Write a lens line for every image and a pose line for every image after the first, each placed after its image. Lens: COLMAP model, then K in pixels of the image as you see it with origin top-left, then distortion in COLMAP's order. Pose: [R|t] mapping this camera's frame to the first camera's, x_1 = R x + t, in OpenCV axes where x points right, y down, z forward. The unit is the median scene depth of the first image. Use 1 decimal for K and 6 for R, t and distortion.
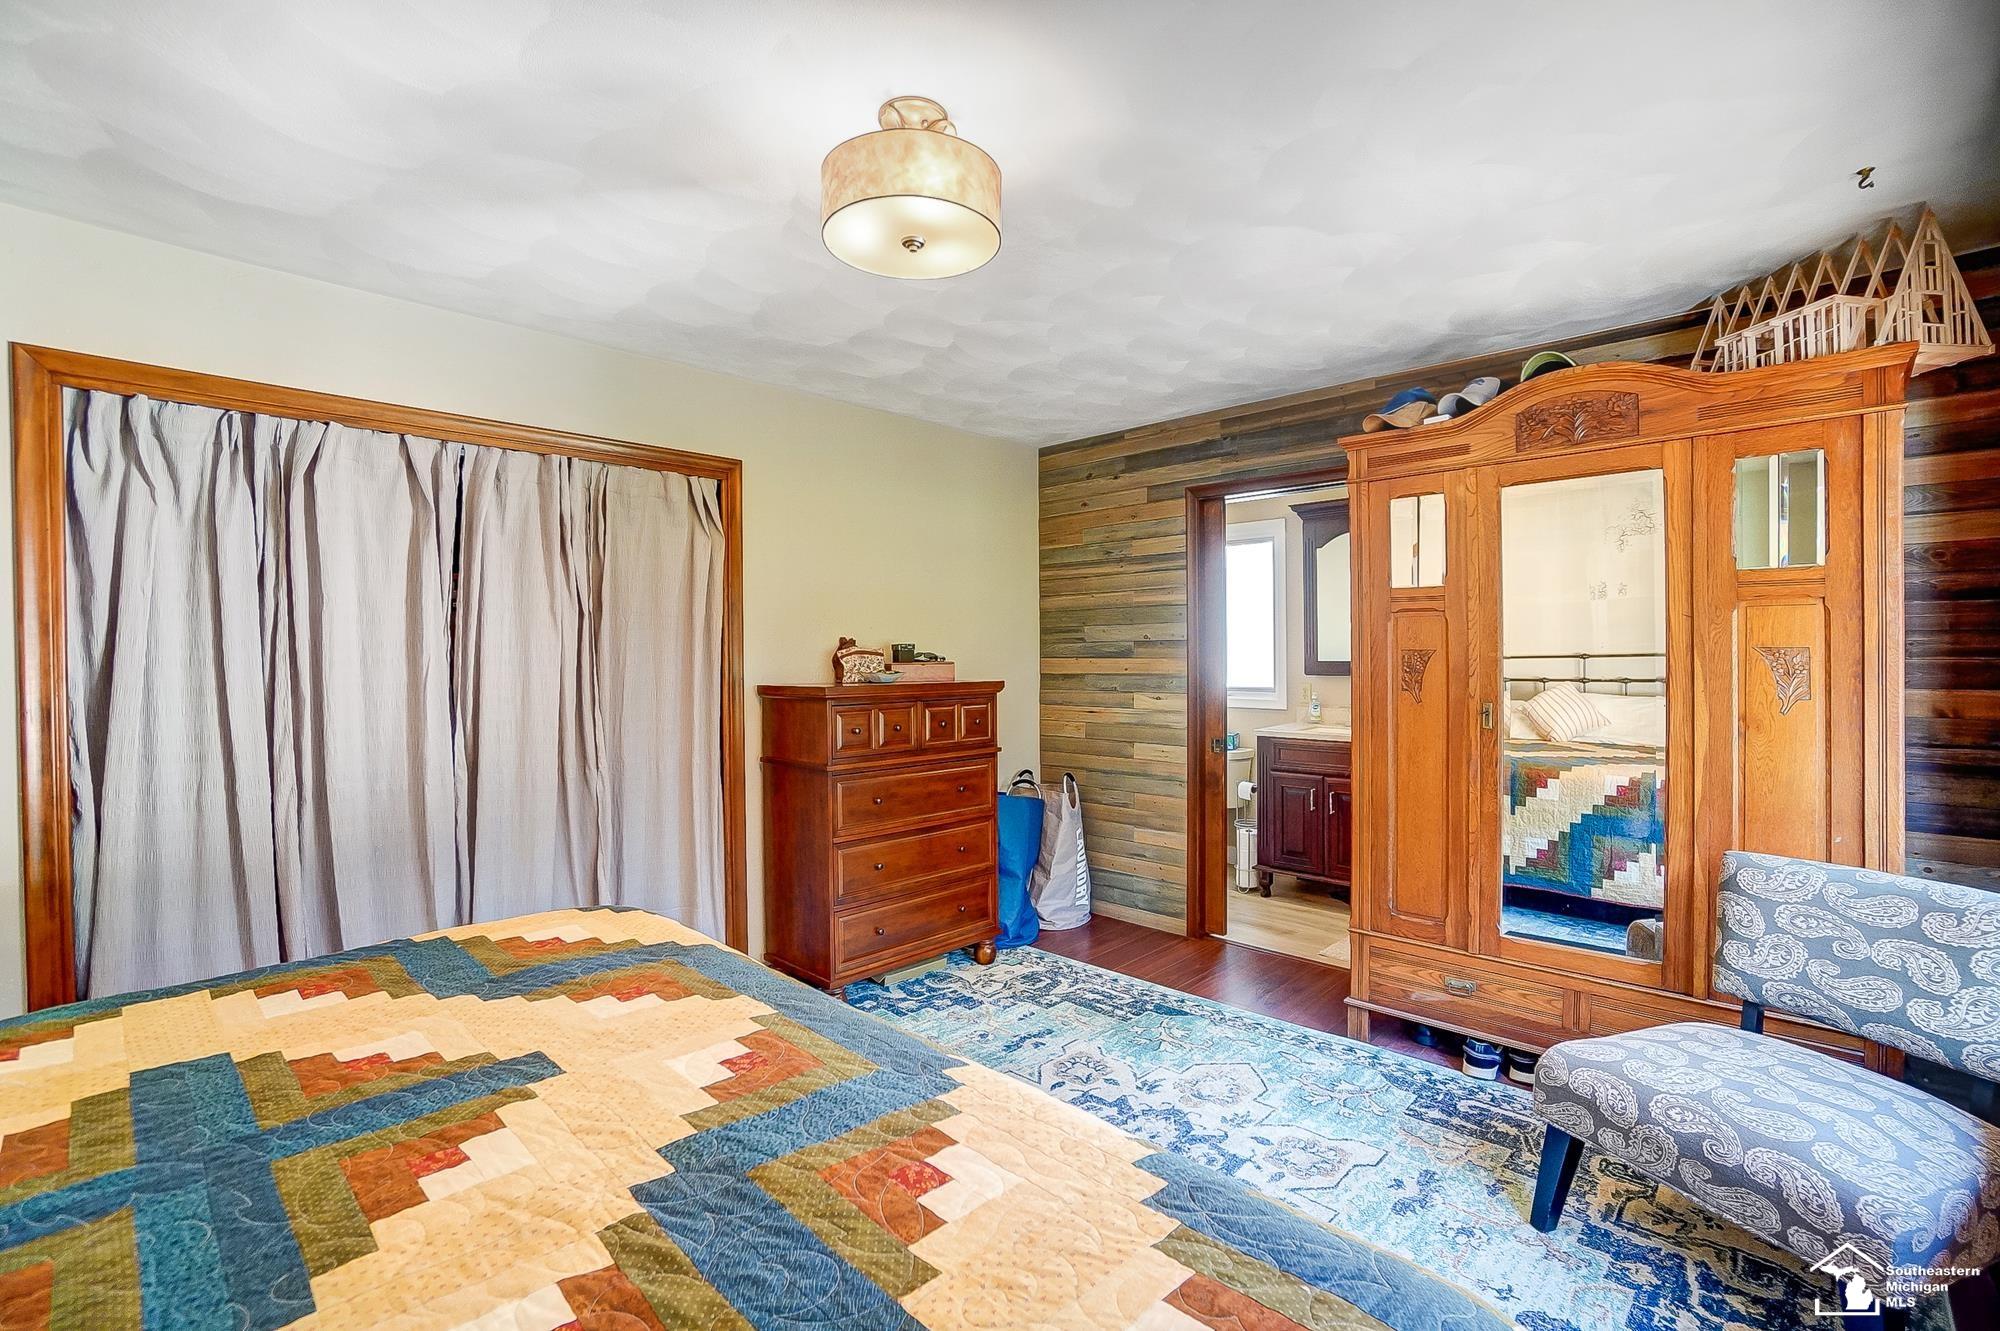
lens RADIAL K [[902.3, 0, 999.5], [0, 902.3, 667.5], [0, 0, 1]] dist [-0.004322, 0.003164]
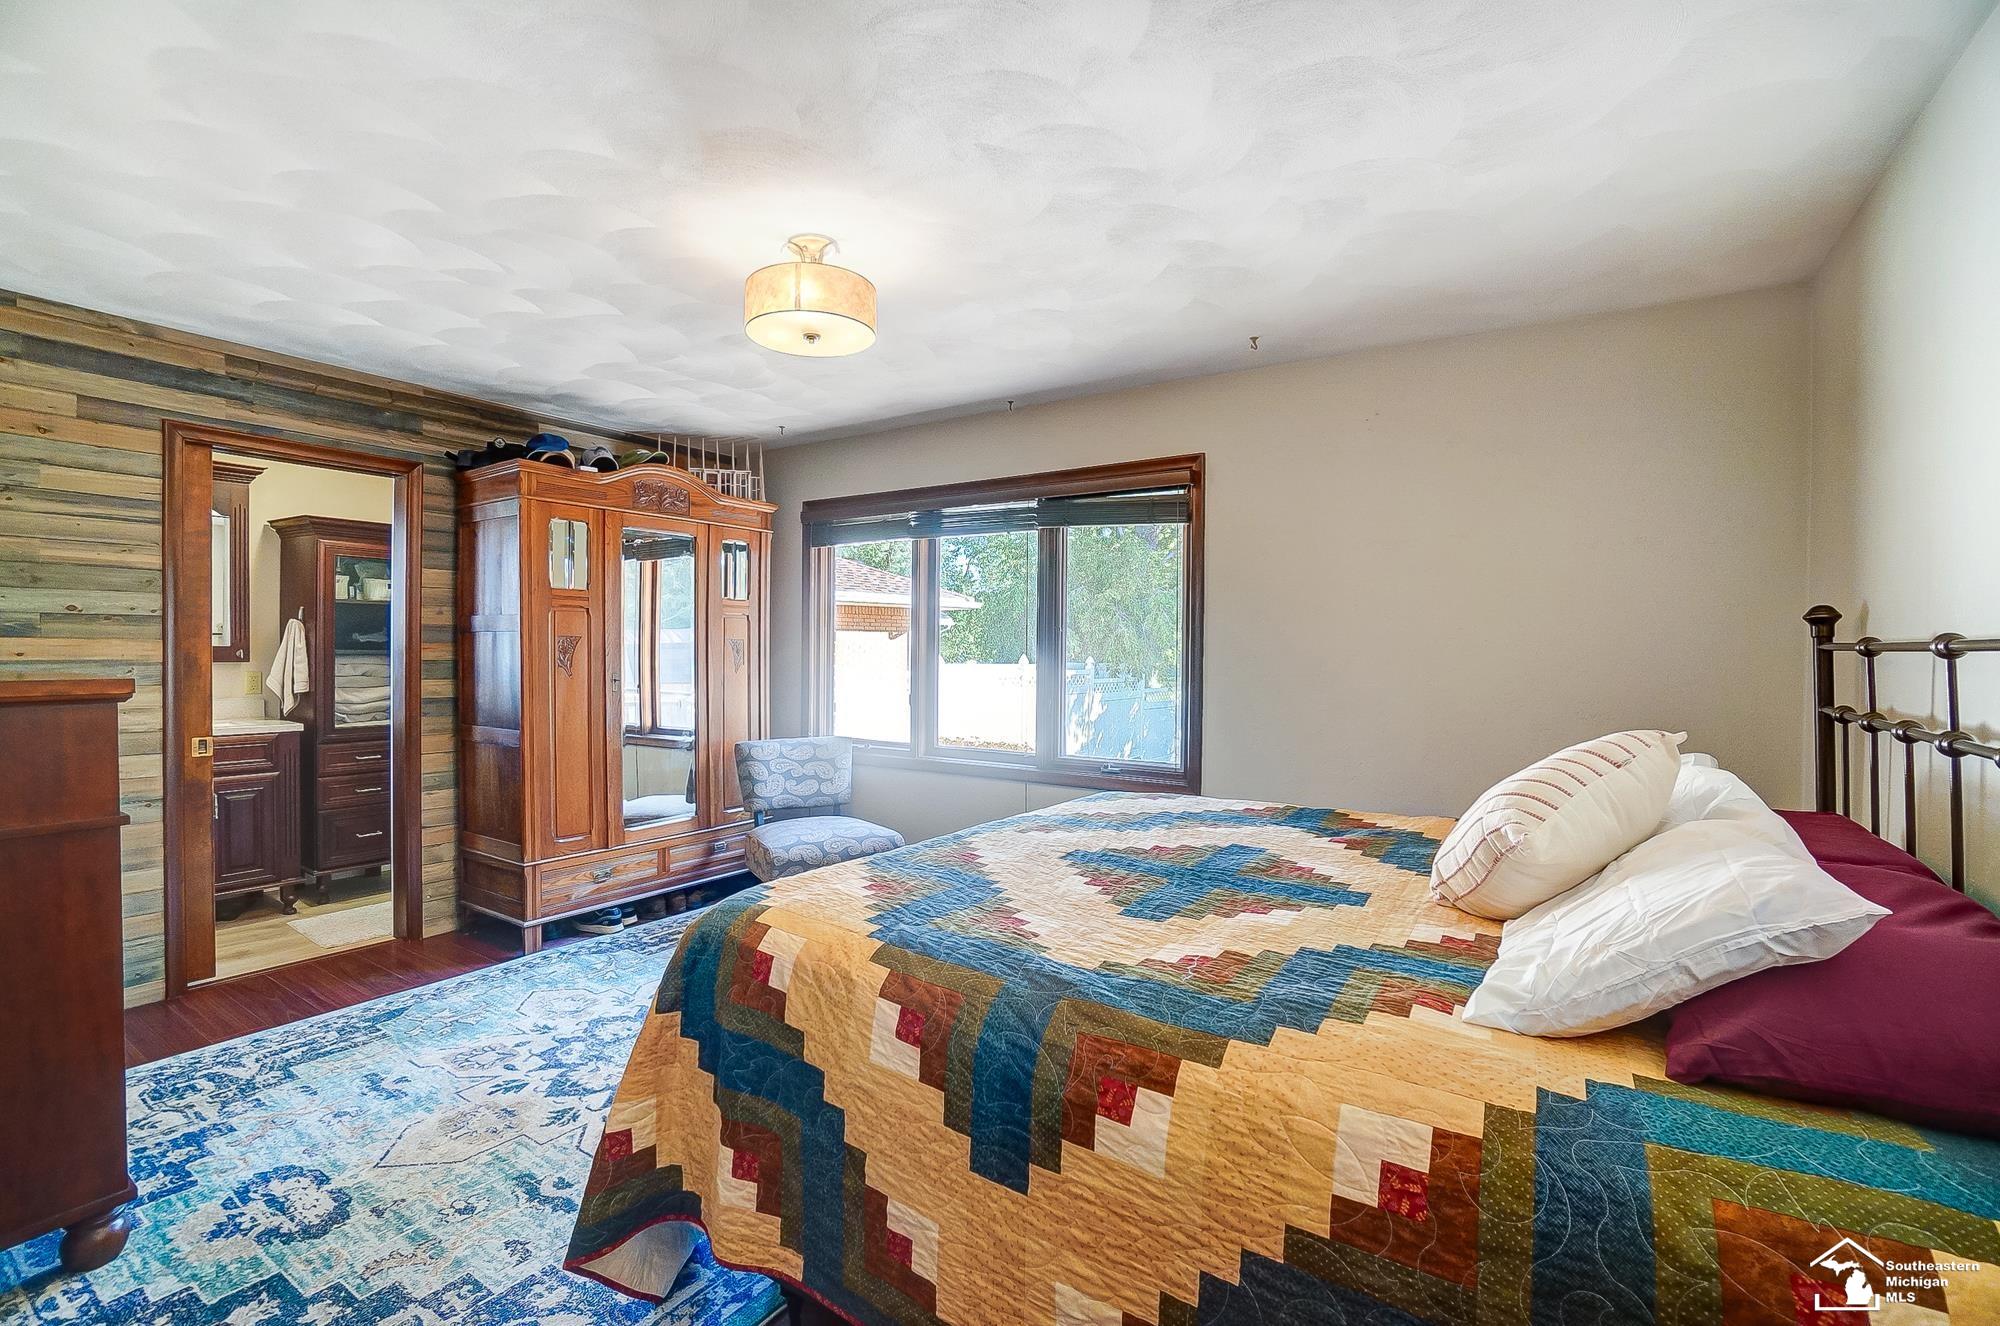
lens RADIAL K [[902.3, 0, 999.9], [0, 902.3, 654.9], [0, 0, 1]] dist [-0.004322, 0.003164]
pose [[-0.169945, 0.000906, 0.985453, -0.866978], [0.009033, 0.999959, 0.000638, 0.011815], [-0.985412, 0.009010, -0.169946, 0.546493]]
